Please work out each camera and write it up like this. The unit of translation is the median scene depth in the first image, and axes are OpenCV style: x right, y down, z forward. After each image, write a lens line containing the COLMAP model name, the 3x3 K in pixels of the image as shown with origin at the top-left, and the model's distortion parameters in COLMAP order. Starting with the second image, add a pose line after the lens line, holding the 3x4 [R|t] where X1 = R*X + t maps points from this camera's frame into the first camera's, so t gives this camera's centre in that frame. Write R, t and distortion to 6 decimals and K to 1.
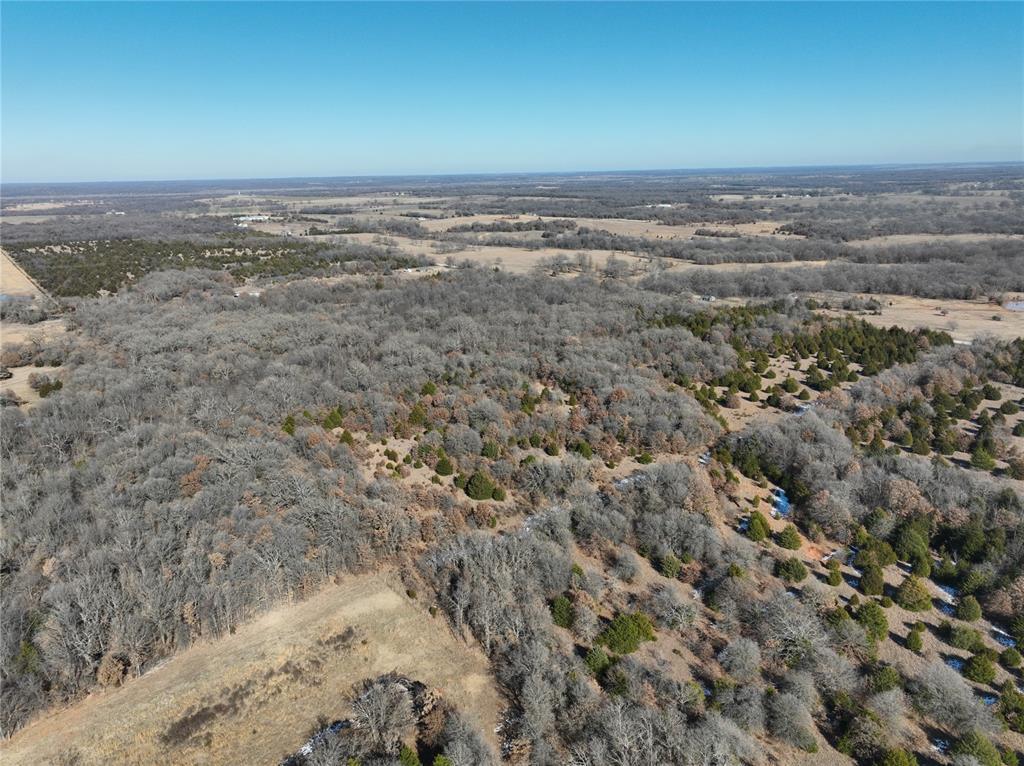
lens RADIAL K [[720.1, 0, 512.0], [0, 720.1, 383.0], [0, 0, 1]] dist [-0.008337, 0.022920]
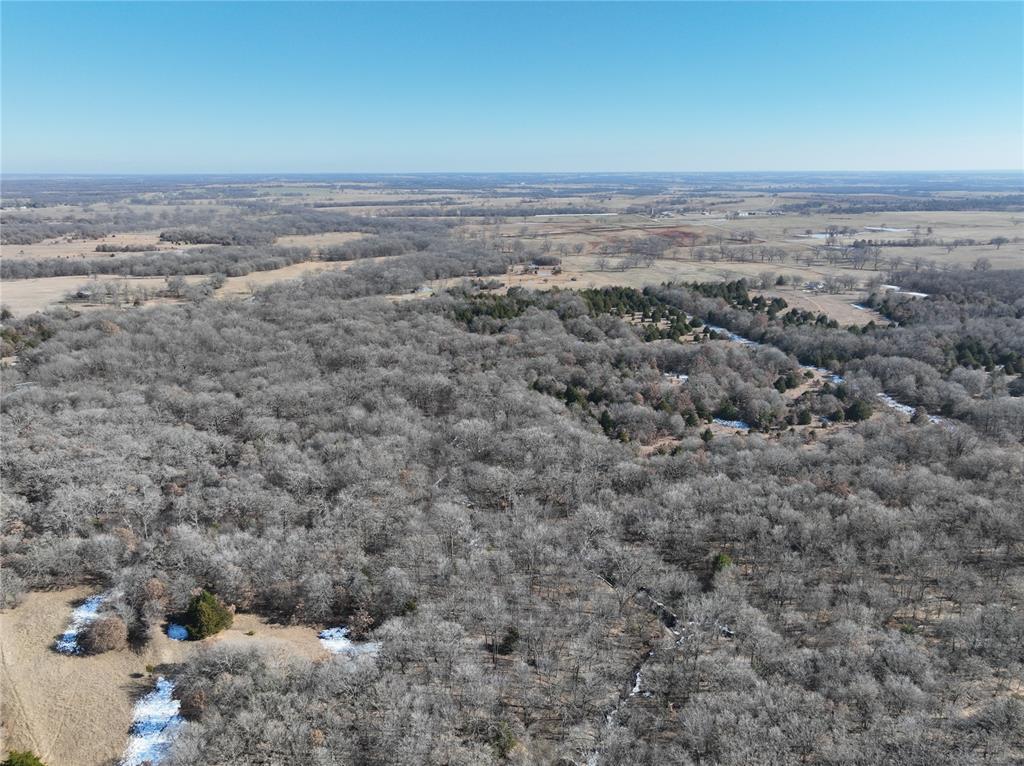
lens RADIAL K [[720.1, 0, 512.0], [0, 720.1, 383.0], [0, 0, 1]] dist [-0.008337, 0.022920]
pose [[0.444637, -0.233439, 0.864757, -0.373365], [0.246356, 0.960079, 0.132501, -0.060752], [-0.861166, 0.154123, 0.484396, 0.234930]]
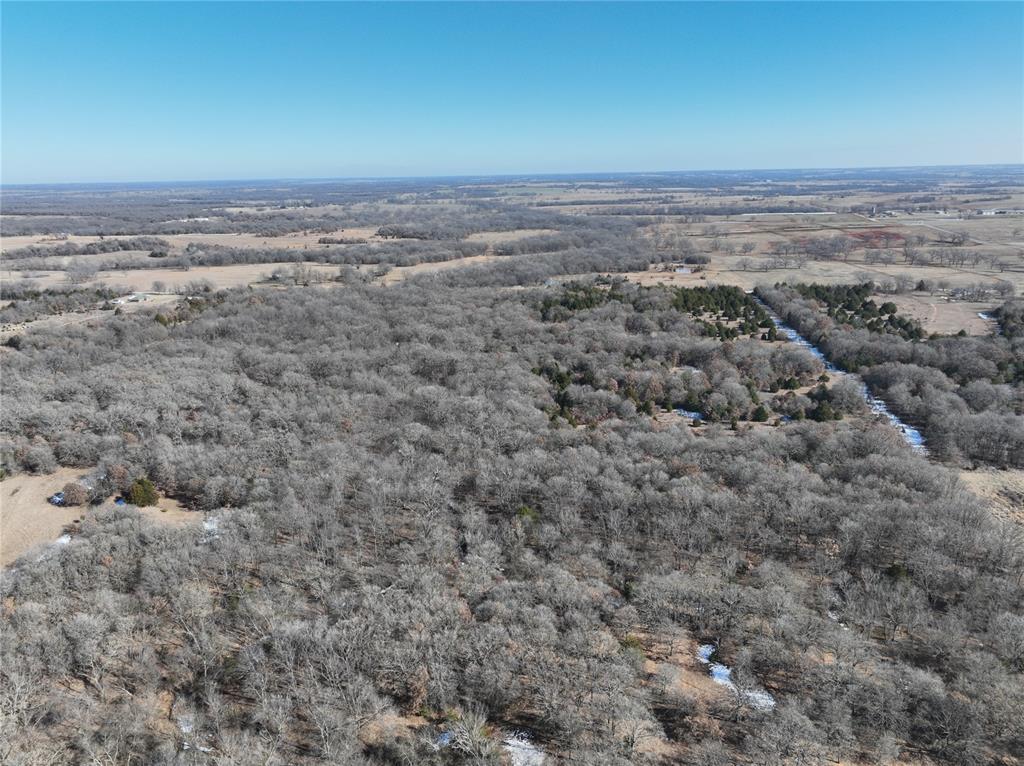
lens RADIAL K [[720.1, 0, 512.0], [0, 720.1, 383.0], [0, 0, 1]] dist [-0.008337, 0.022920]
pose [[0.718165, -0.187546, 0.670124, -0.331091], [0.200140, 0.977976, 0.059216, -0.024510], [-0.666471, 0.091592, 0.739884, 0.108964]]
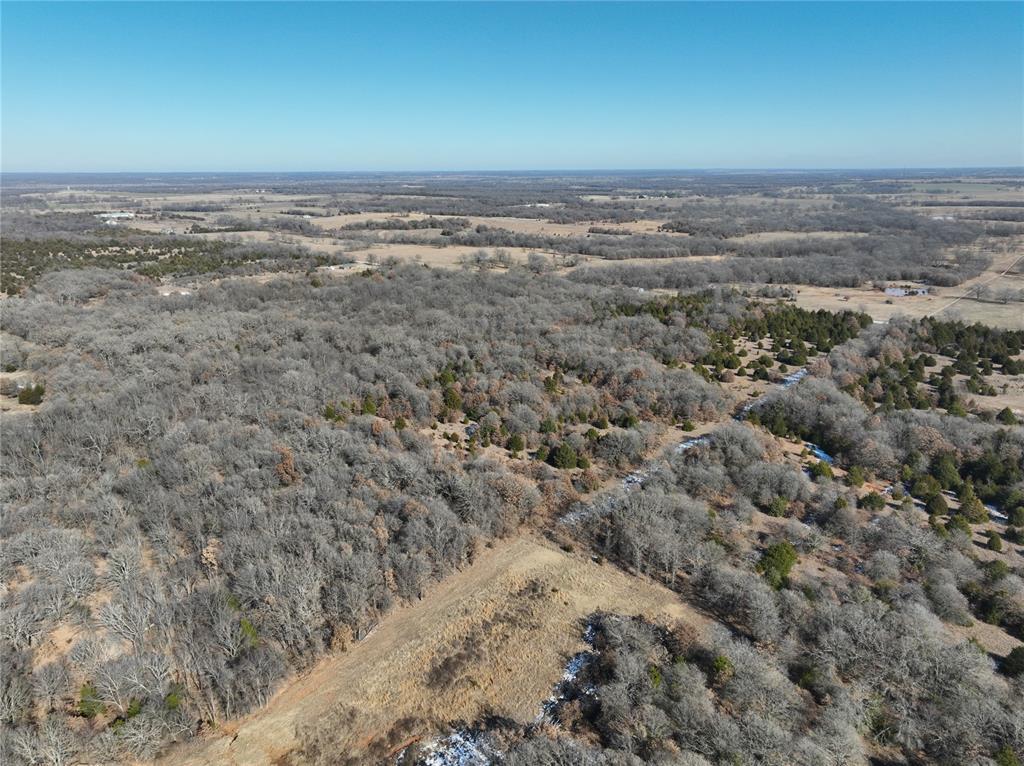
lens RADIAL K [[720.1, 0, 512.0], [0, 720.1, 383.0], [0, 0, 1]] dist [-0.008337, 0.022920]
pose [[0.980262, -0.040737, 0.193463, -0.084641], [0.040642, 0.999164, 0.004462, 0.006035], [-0.193483, 0.003489, 0.981098, -0.013445]]
